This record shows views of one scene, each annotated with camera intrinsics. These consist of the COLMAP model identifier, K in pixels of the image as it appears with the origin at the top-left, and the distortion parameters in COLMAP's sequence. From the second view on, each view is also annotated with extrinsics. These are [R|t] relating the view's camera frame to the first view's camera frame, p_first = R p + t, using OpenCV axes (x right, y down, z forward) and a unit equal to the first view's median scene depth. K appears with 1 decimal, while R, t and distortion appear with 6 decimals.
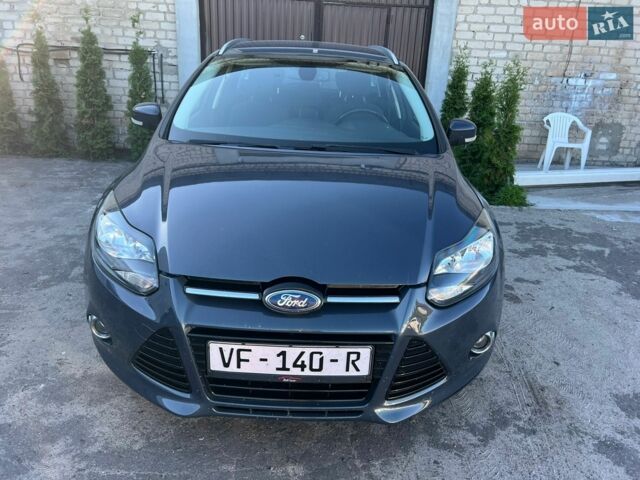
lens RADIAL K [[479.5, 0, 315.8], [0, 479.5, 238.9], [0, 0, 1]] dist [0.048248, -0.047458]
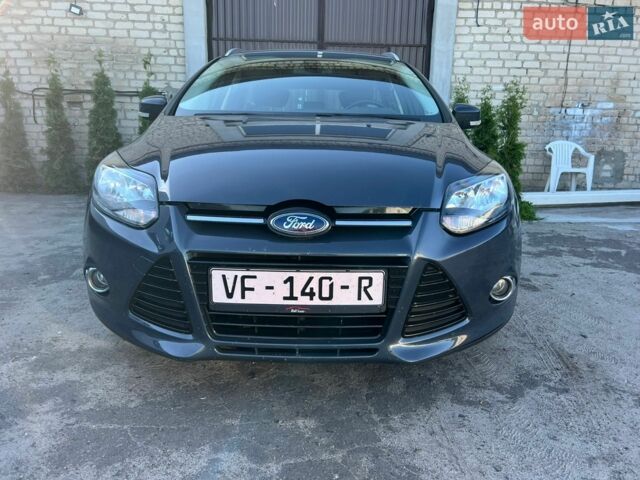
lens RADIAL K [[479.5, 0, 320.0], [0, 479.5, 236.1], [0, 0, 1]] dist [0.048248, -0.047458]
pose [[0.999665, -0.024971, -0.006851, -0.001358], [0.023853, 0.991018, -0.131585, 0.222854], [0.010076, 0.131378, 0.991281, 0.051716]]
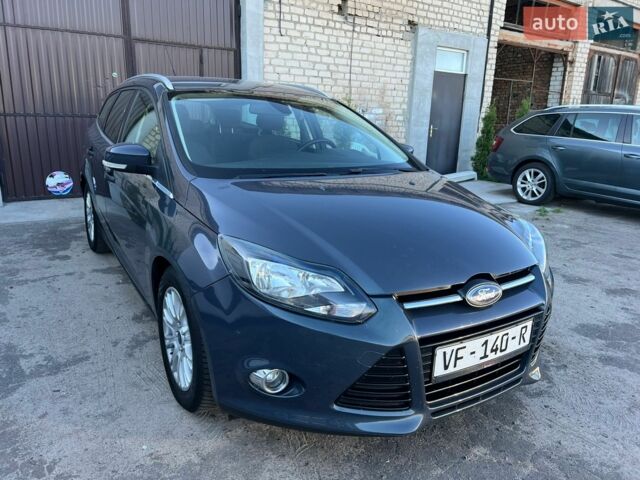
lens RADIAL K [[479.5, 0, 317.3], [0, 479.5, 236.5], [0, 0, 1]] dist [0.048248, -0.047458]
pose [[0.854076, -0.148354, 0.498544, -0.749456], [0.187623, 0.981805, -0.029266, -0.038068], [-0.485131, 0.118534, 0.866370, 0.142556]]
